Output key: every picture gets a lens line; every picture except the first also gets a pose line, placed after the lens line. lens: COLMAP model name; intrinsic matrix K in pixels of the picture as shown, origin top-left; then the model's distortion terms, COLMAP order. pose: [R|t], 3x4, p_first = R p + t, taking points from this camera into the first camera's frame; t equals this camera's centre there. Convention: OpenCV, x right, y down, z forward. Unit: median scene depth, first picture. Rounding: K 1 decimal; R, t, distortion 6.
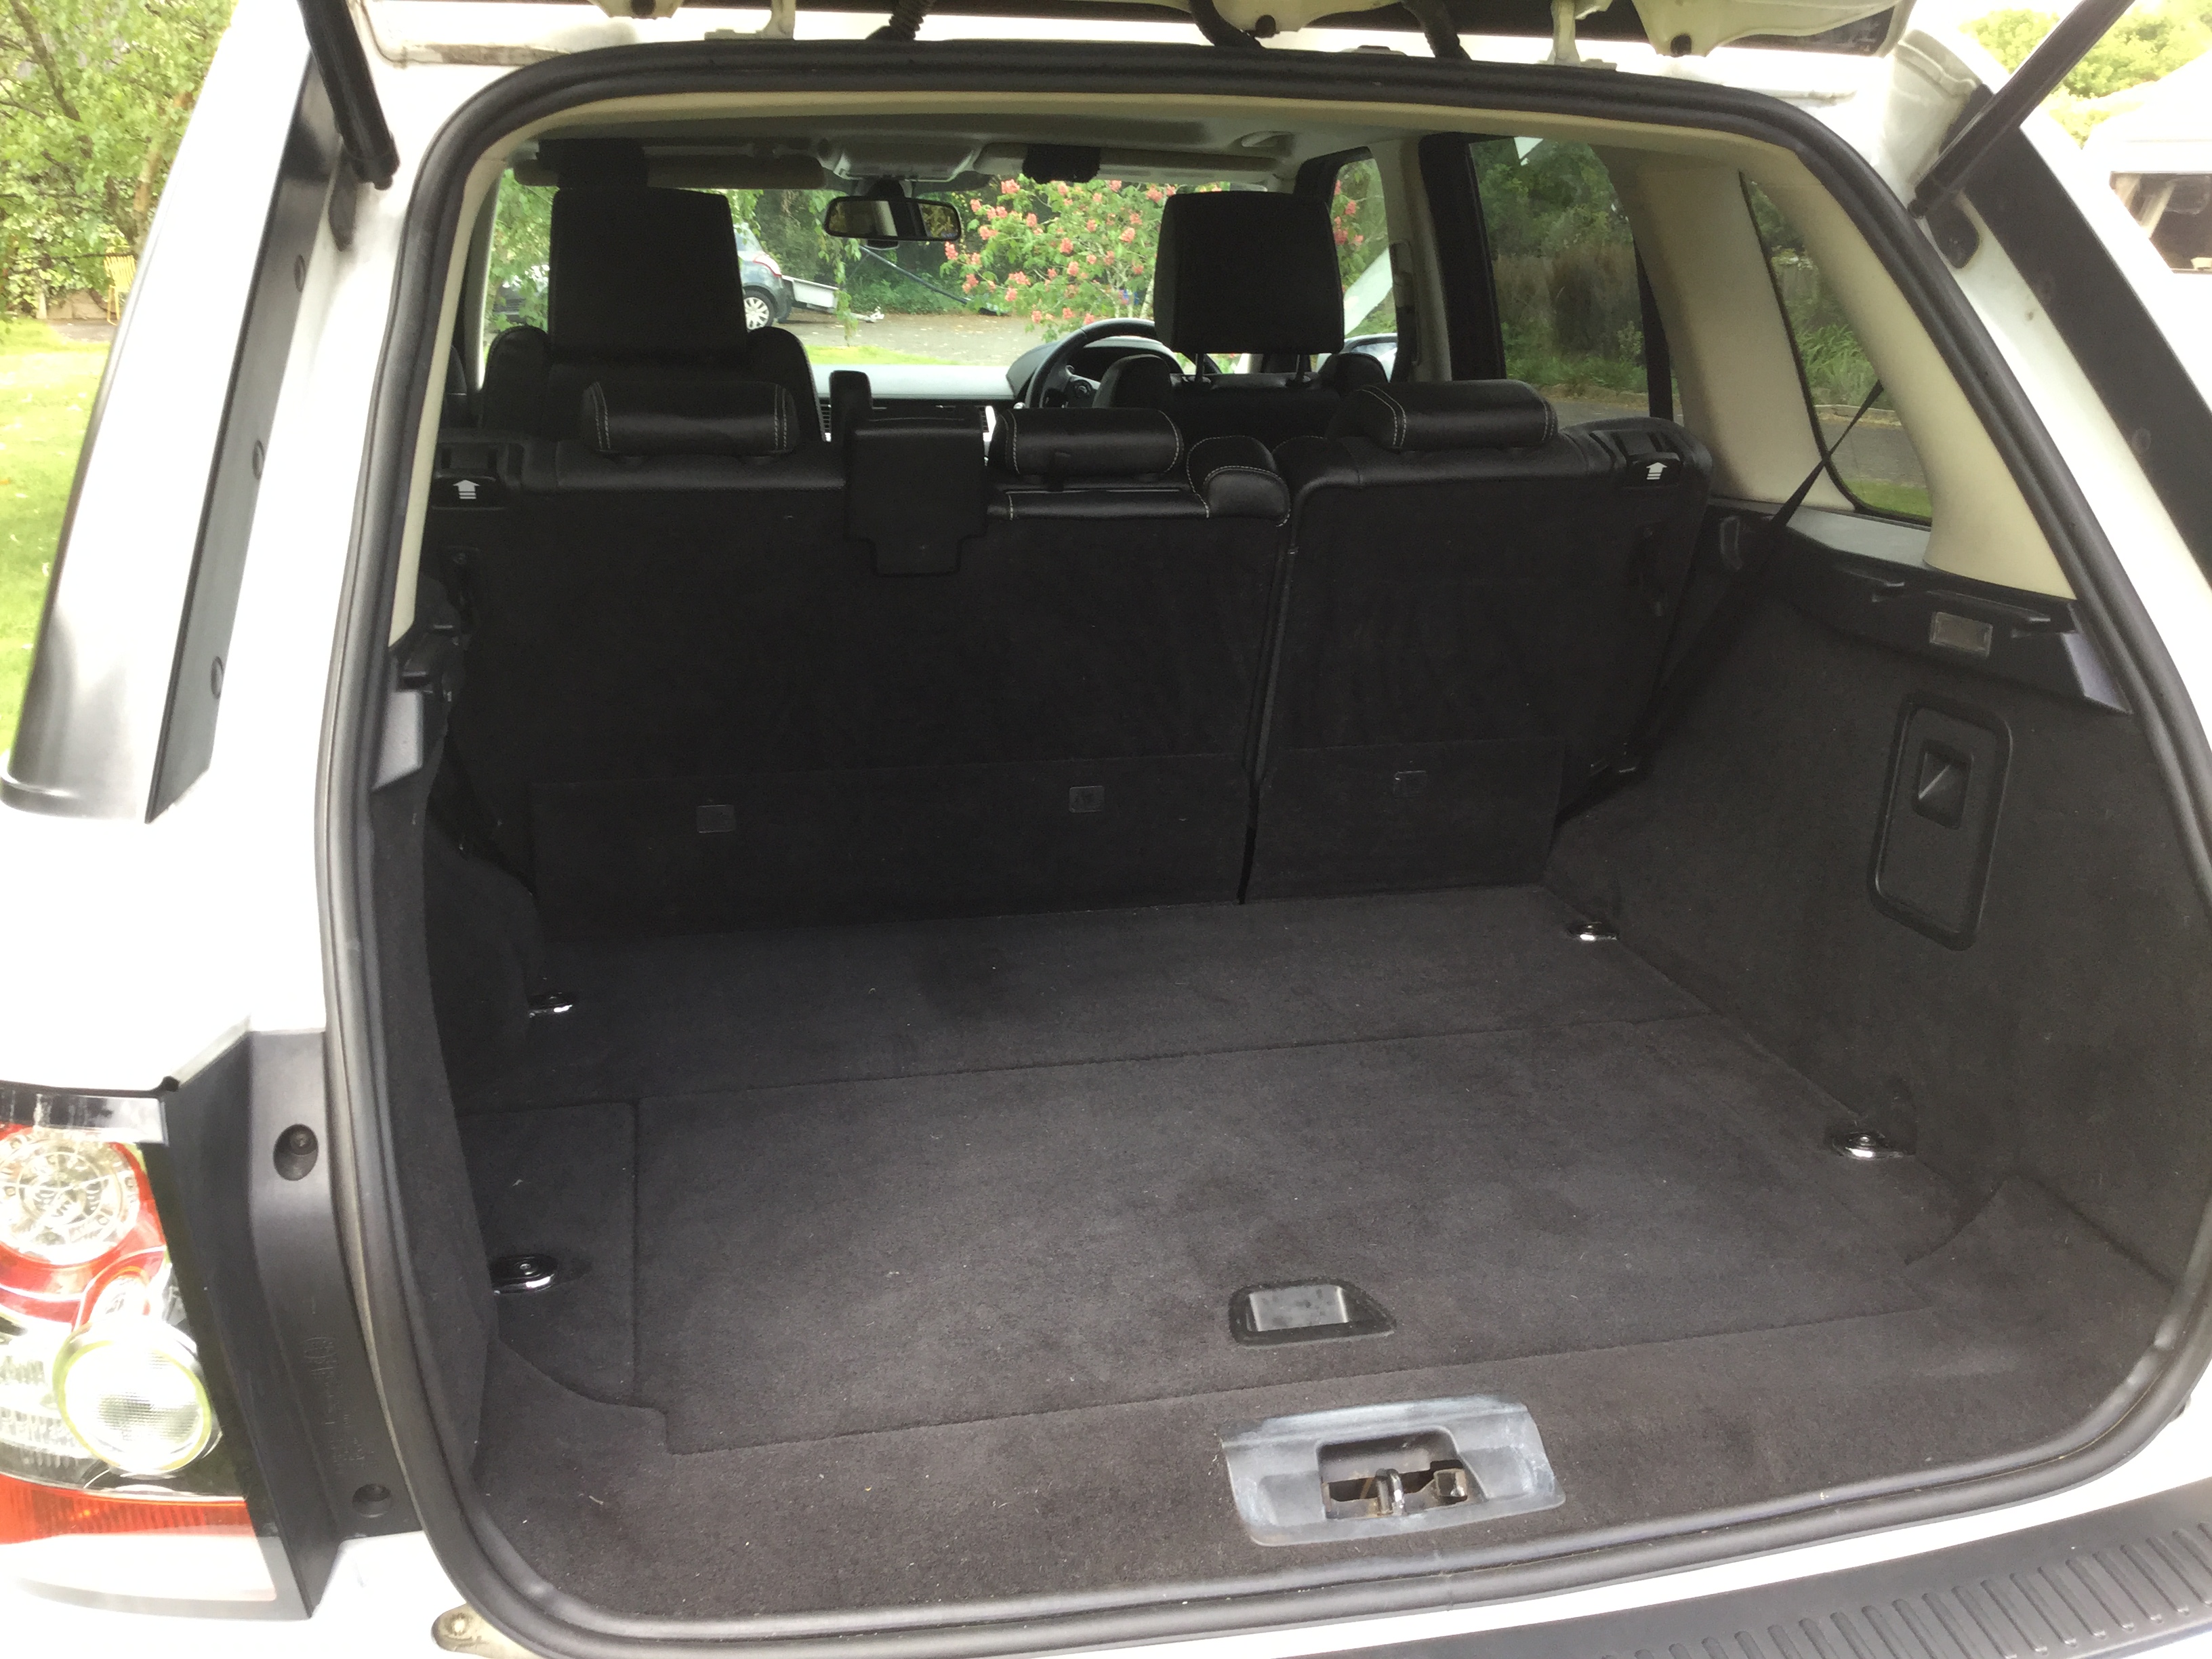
lens RADIAL K [[2013.4, 0, 1111.8], [0, 2013.4, 819.7], [0, 0, 1]] dist [0.013841, 0.000000]
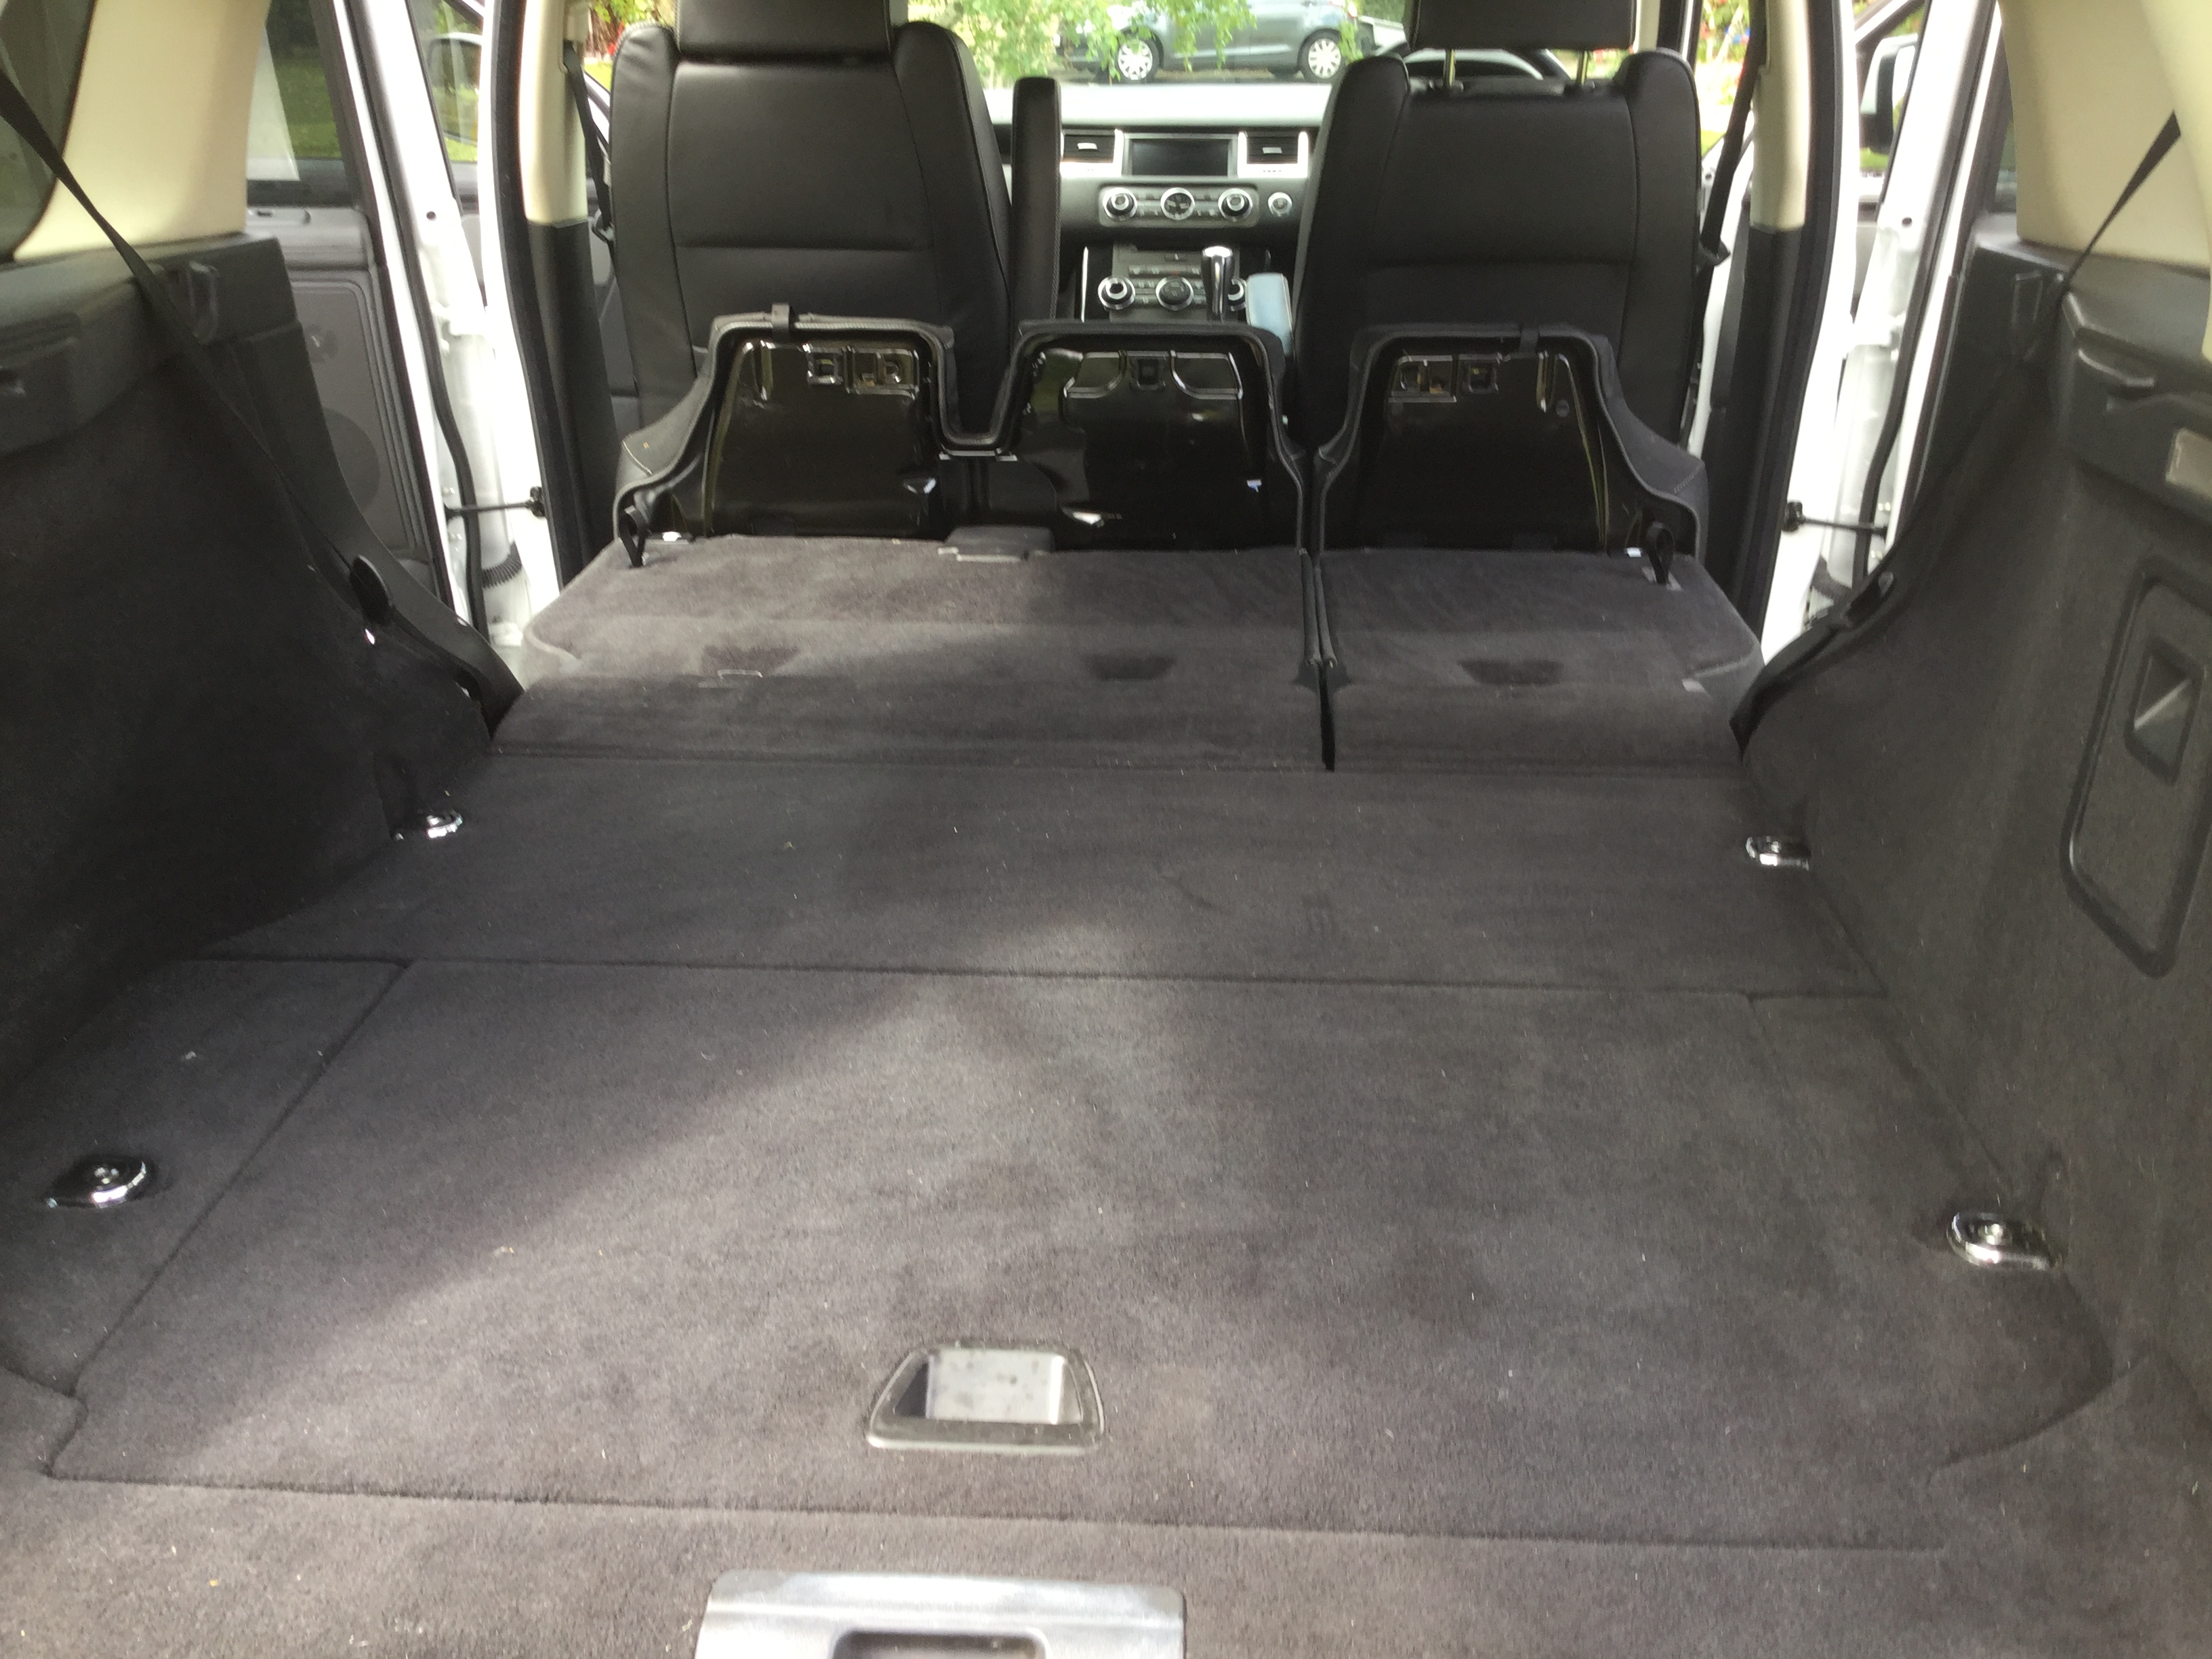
lens RADIAL K [[2013.4, 0, 1099.4], [0, 2013.4, 839.0], [0, 0, 1]] dist [0.013841, 0.000000]
pose [[0.958306, 0.093860, -0.269889, 0.272575], [-0.060465, 0.989733, 0.129507, -0.040085], [0.279274, -0.107788, 0.954142, 0.313172]]
